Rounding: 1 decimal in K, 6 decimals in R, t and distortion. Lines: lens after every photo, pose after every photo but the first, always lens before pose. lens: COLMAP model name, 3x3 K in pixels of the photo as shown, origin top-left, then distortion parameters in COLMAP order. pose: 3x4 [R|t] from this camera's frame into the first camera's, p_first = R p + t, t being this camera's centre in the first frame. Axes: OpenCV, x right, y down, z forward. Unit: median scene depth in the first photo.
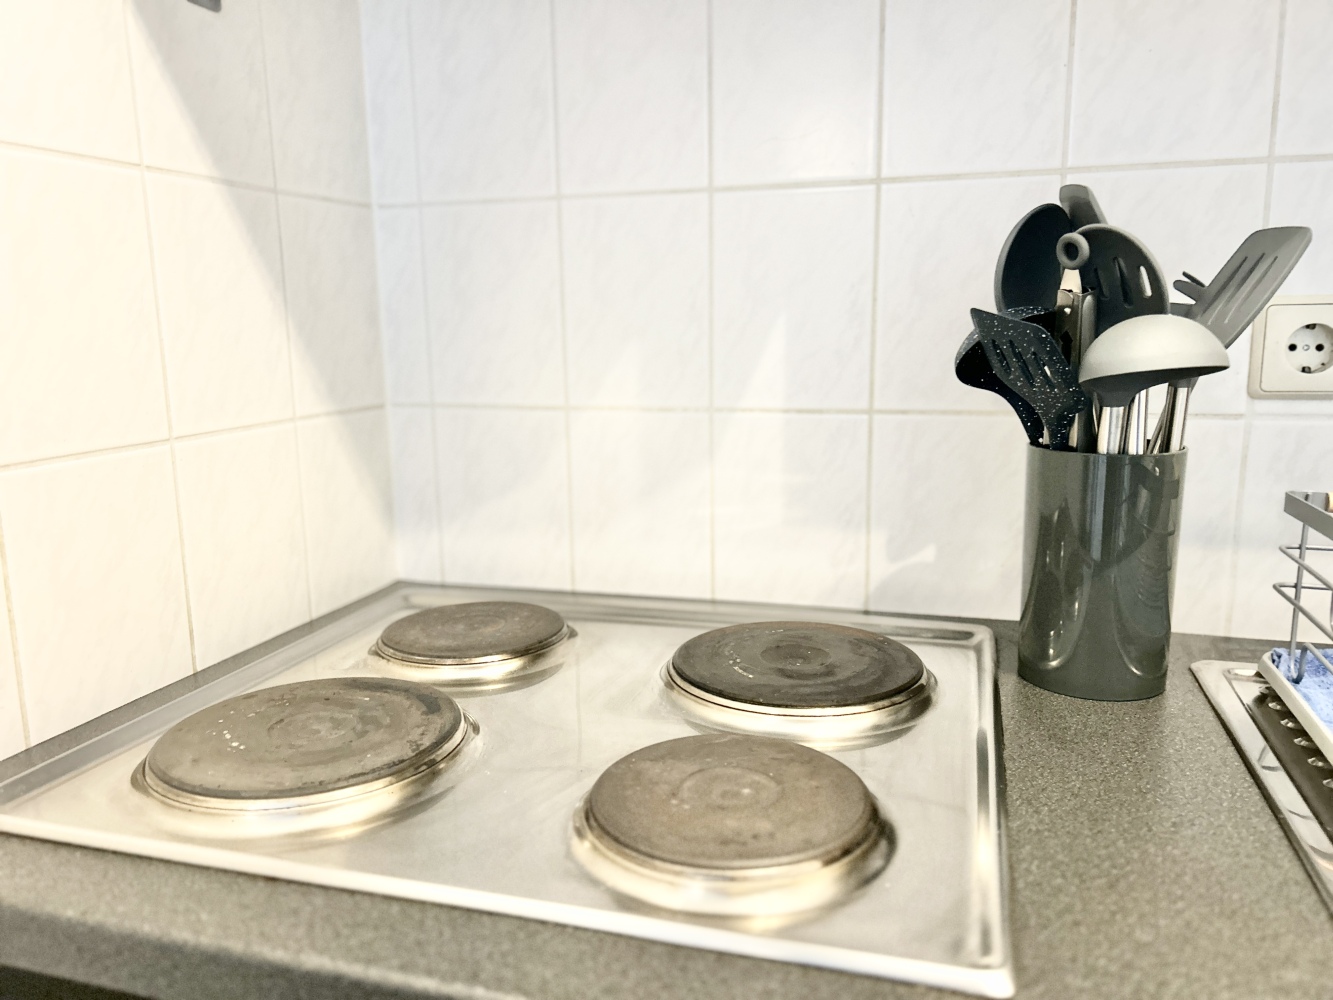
lens RADIAL K [[1010.3, 0, 666.5], [0, 1010.3, 500.0], [0, 0, 1]] dist [0.073154, -0.107512]
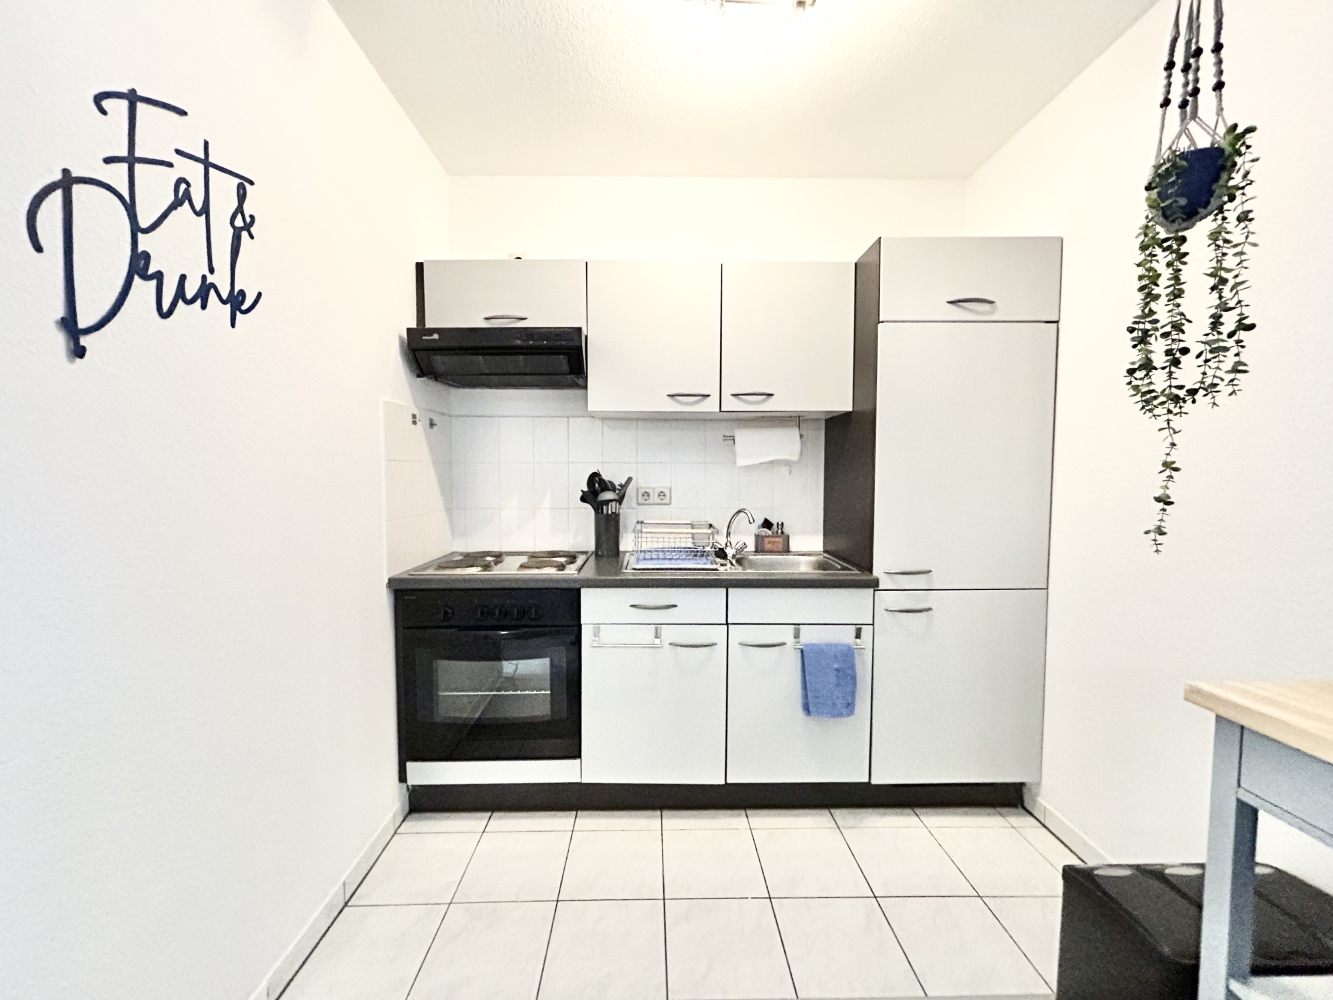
lens RADIAL K [[532.8, 0, 651.1], [0, 532.8, 494.7], [0, 0, 1]] dist [-0.001419, -0.000244]
pose [[0.952818, 0.001130, 0.303541, -0.242643], [0.041141, 0.990285, -0.132827, 0.257178], [-0.300742, 0.139048, 0.943515, -1.939123]]
